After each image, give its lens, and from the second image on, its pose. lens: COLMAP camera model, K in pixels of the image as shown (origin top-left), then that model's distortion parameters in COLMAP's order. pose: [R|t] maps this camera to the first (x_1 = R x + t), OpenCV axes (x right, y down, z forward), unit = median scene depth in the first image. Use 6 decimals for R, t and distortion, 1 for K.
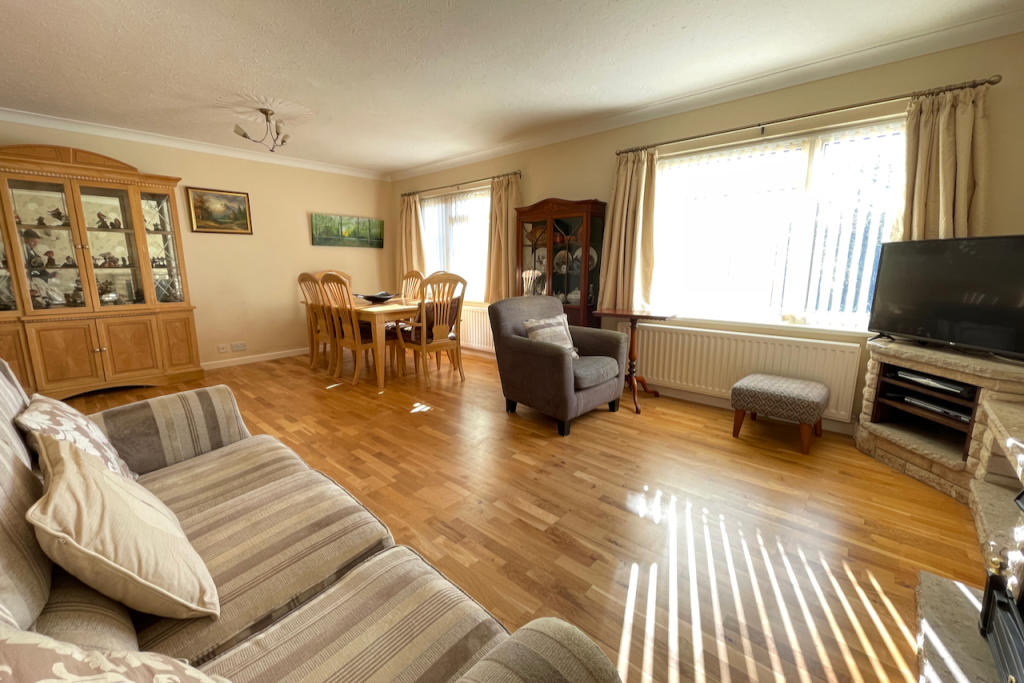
lens RADIAL K [[416.1, 0, 512.0], [0, 416.1, 341.5], [0, 0, 1]] dist [-0.002269, -0.000172]
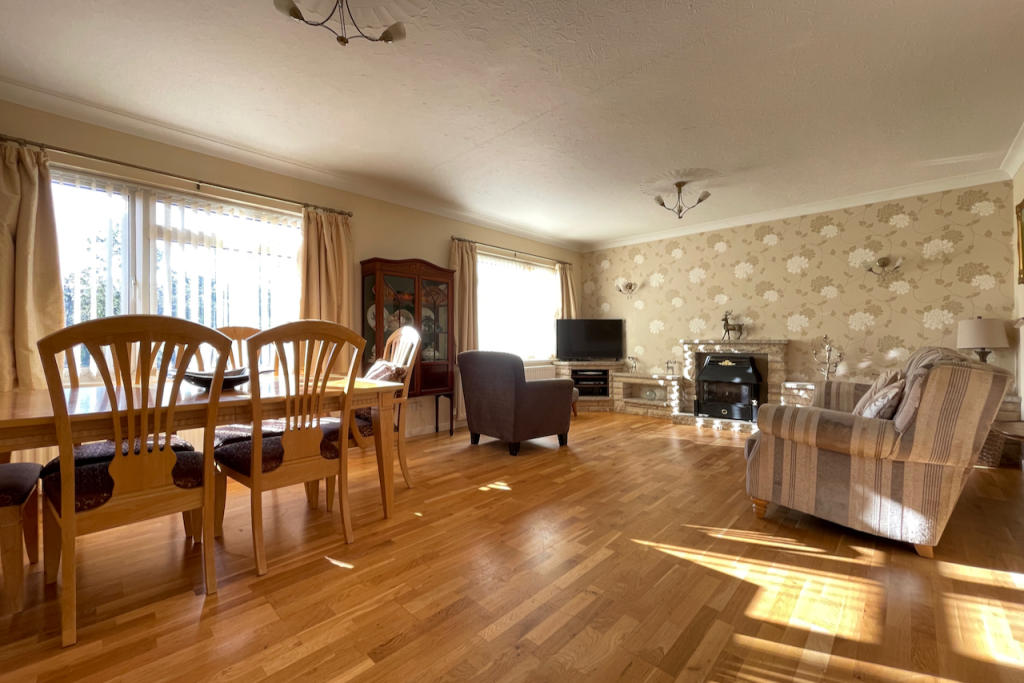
lens RADIAL K [[416.1, 0, 512.0], [0, 416.1, 341.5], [0, 0, 1]] dist [-0.002269, -0.000172]
pose [[0.025467, -0.023391, 0.999402, -1.065538], [0.159930, 0.986945, 0.019024, -0.147278], [-0.986800, 0.159350, 0.028875, 0.886692]]
